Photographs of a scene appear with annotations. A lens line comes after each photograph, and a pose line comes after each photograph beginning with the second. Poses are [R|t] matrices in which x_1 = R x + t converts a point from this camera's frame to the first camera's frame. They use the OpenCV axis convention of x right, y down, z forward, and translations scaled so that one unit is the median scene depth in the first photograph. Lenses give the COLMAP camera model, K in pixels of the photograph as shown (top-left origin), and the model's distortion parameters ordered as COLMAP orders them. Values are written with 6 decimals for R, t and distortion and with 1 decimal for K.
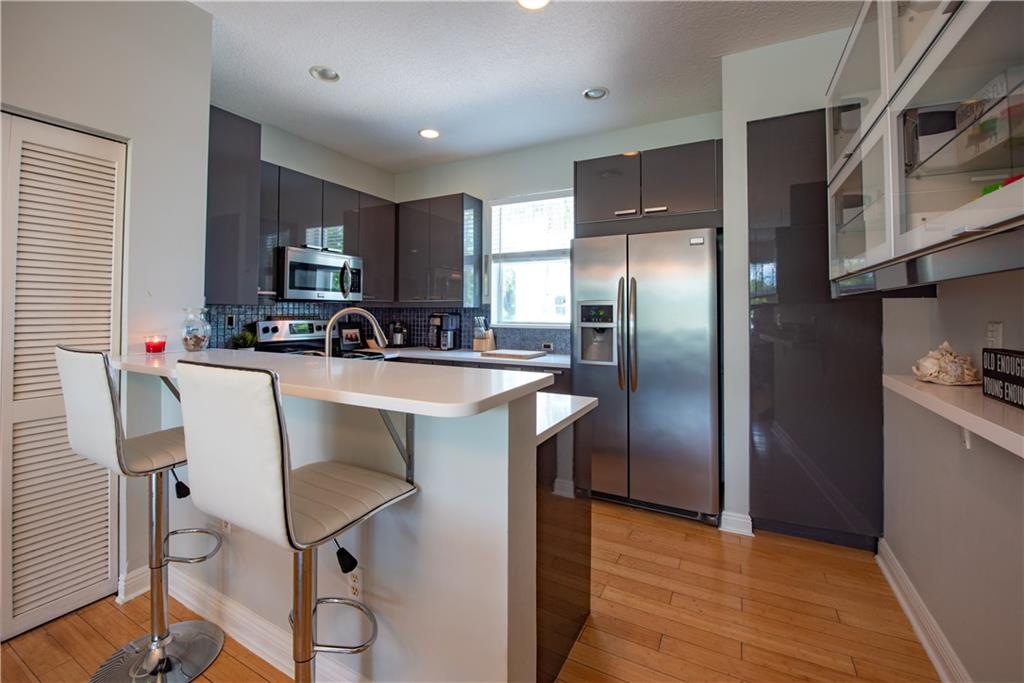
lens RADIAL K [[445.2, 0, 489.2], [0, 445.2, 301.6], [0, 0, 1]] dist [0.010705, -0.001185]
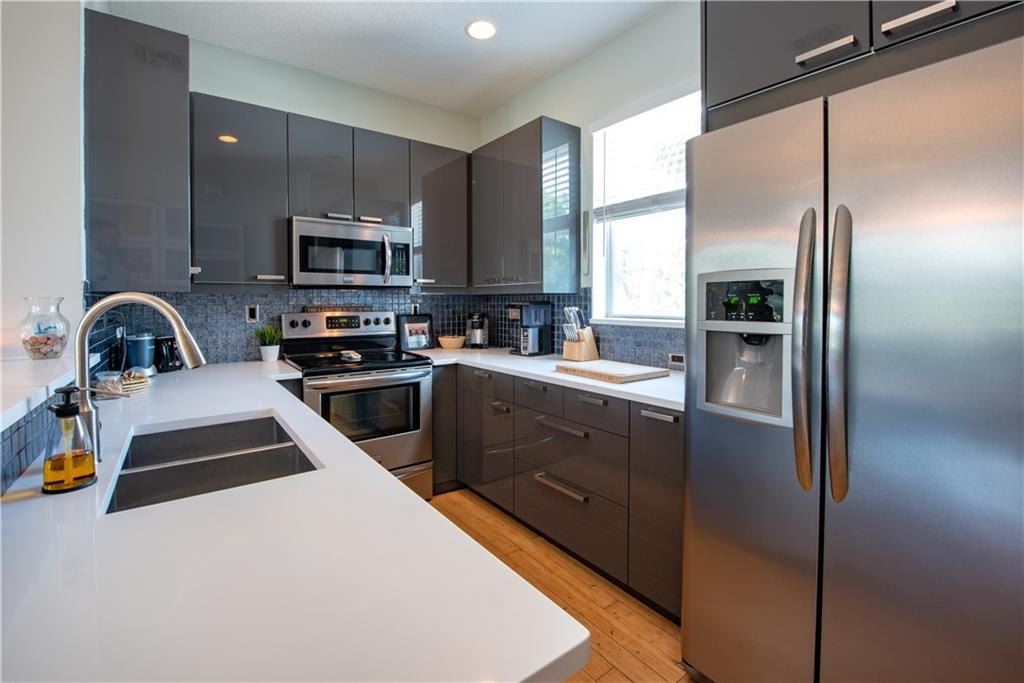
lens RADIAL K [[445.2, 0, 493.6], [0, 445.2, 308.3], [0, 0, 1]] dist [0.010705, -0.001185]
pose [[0.908639, 0.000299, -0.417583, 0.152659], [0.015959, 0.999244, 0.035442, 0.011273], [0.417278, -0.038868, 0.907947, 0.377291]]
